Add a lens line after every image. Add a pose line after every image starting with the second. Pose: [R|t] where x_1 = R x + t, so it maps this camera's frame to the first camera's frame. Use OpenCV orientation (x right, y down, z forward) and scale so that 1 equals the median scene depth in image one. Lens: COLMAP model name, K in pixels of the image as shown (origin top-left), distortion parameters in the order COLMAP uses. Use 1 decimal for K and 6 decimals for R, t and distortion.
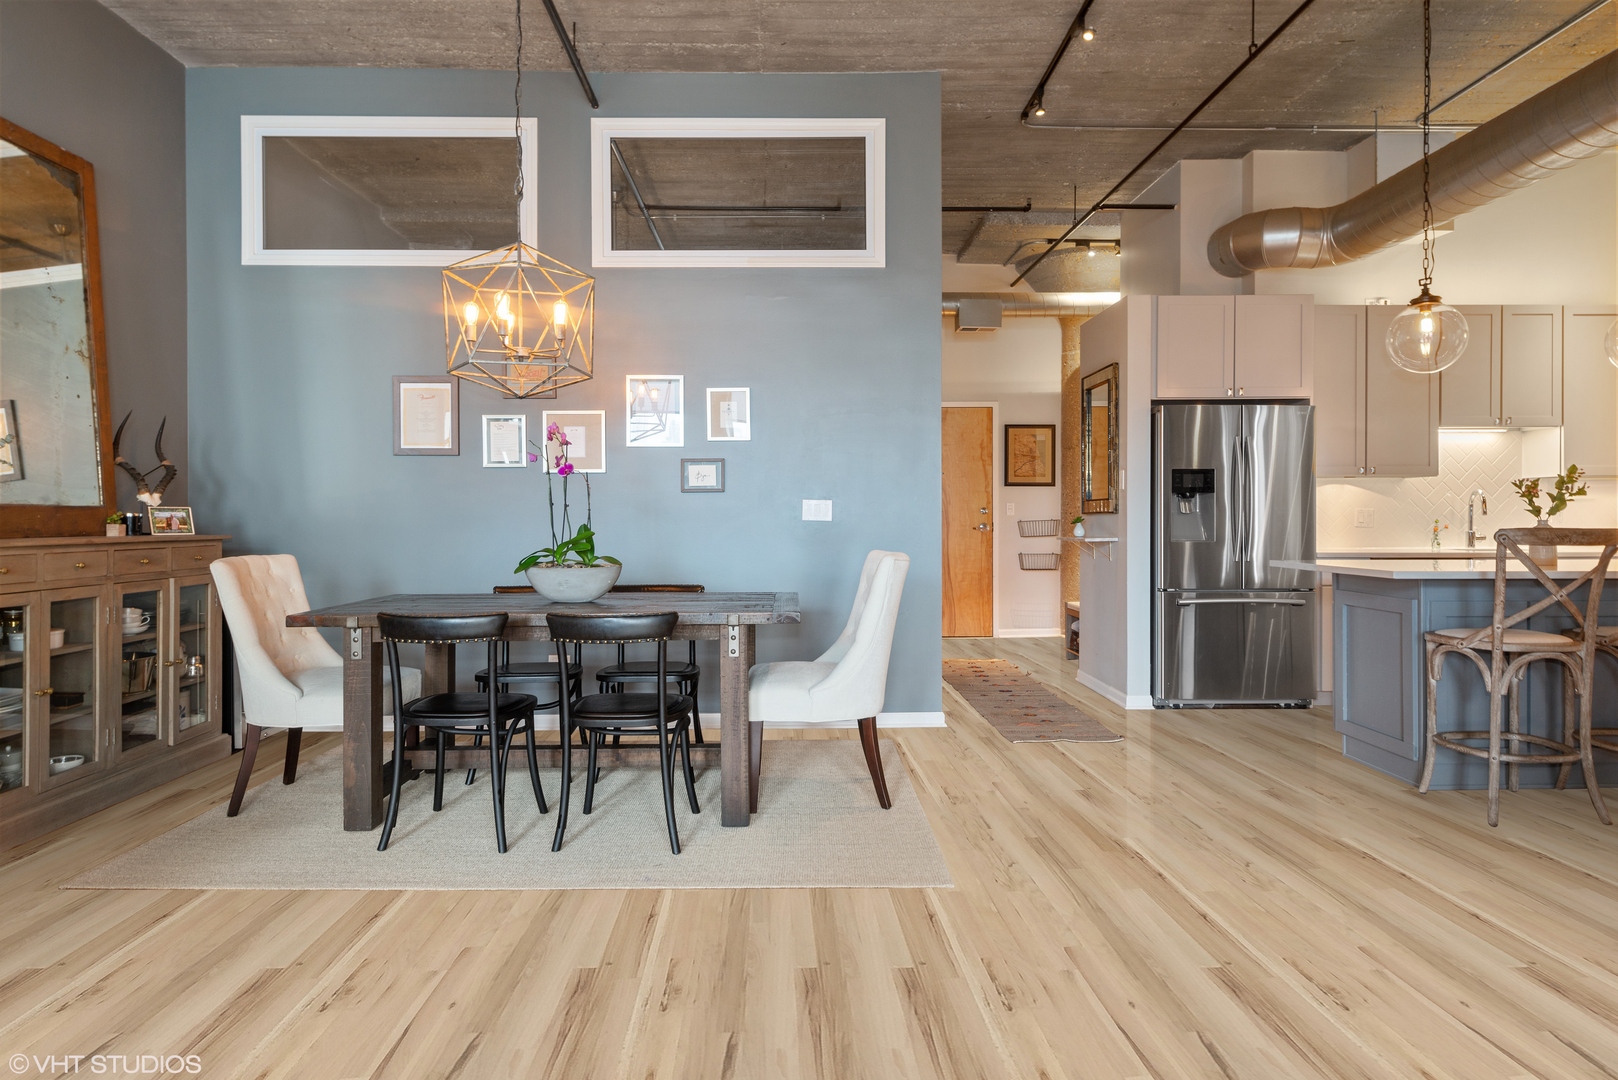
lens RADIAL K [[922.0, 0, 789.3], [0, 922.0, 521.8], [0, 0, 1]] dist [0.012051, -0.004787]
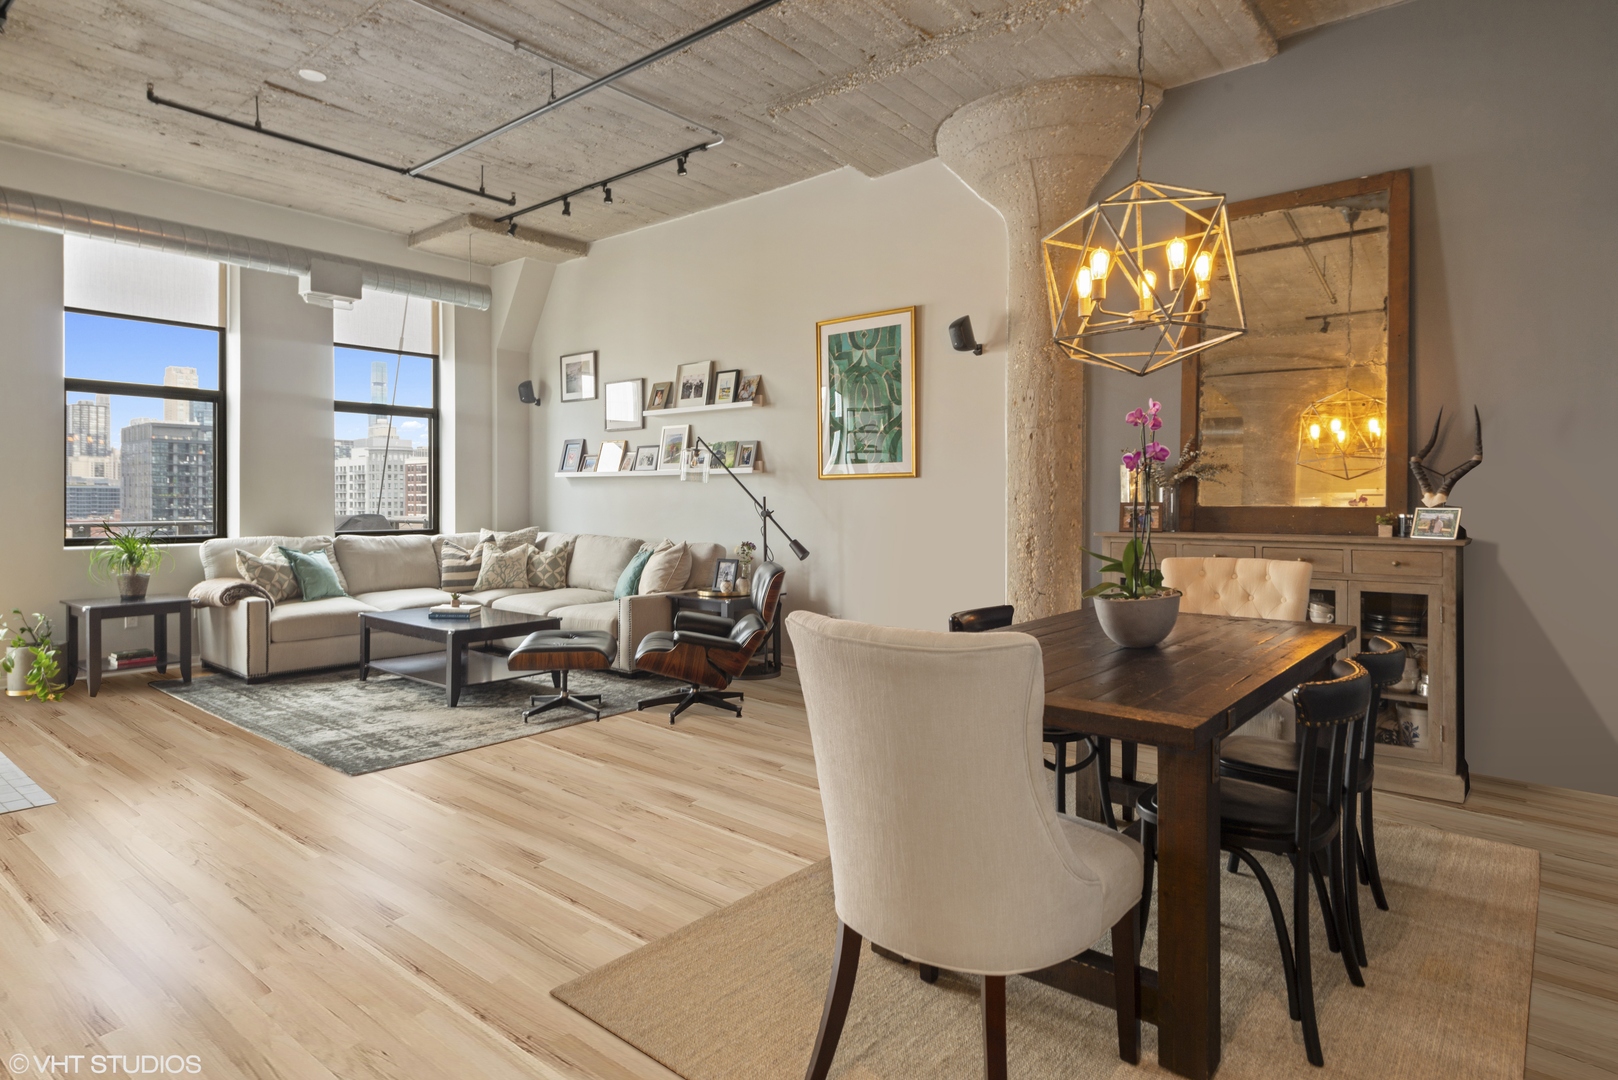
lens RADIAL K [[889.1, 0, 799.3], [0, 889.1, 508.8], [0, 0, 1]] dist [0.018410, -0.012421]
pose [[-0.639590, 0.008095, -0.768673, 0.396601], [-0.003055, 0.999910, 0.013072, -0.023623], [0.768710, 0.010709, -0.639508, 1.036366]]
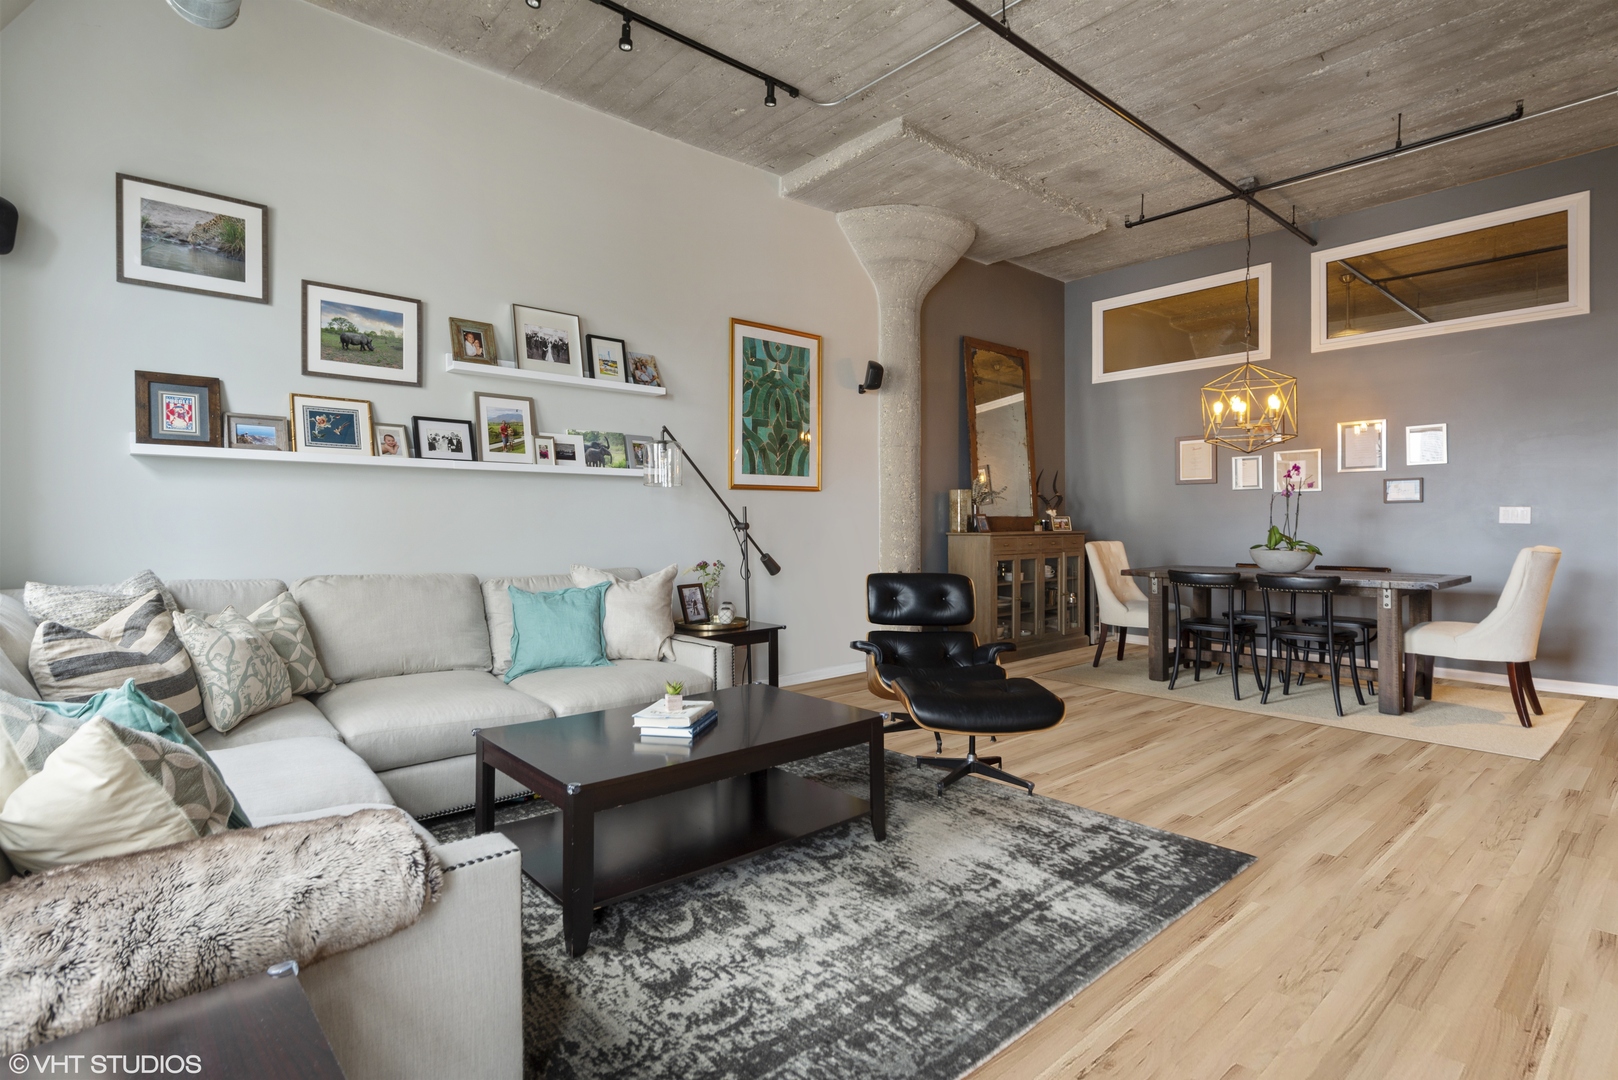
lens RADIAL K [[791.7, 0, 800.6], [0, 791.7, 527.0], [0, 0, 1]] dist [0.008714, -0.002336]
pose [[0.656059, 0.002104, -0.754706, 0.232010], [0.001350, 0.999991, 0.003961, -0.001393], [0.754708, -0.003617, 0.656051, -0.504111]]
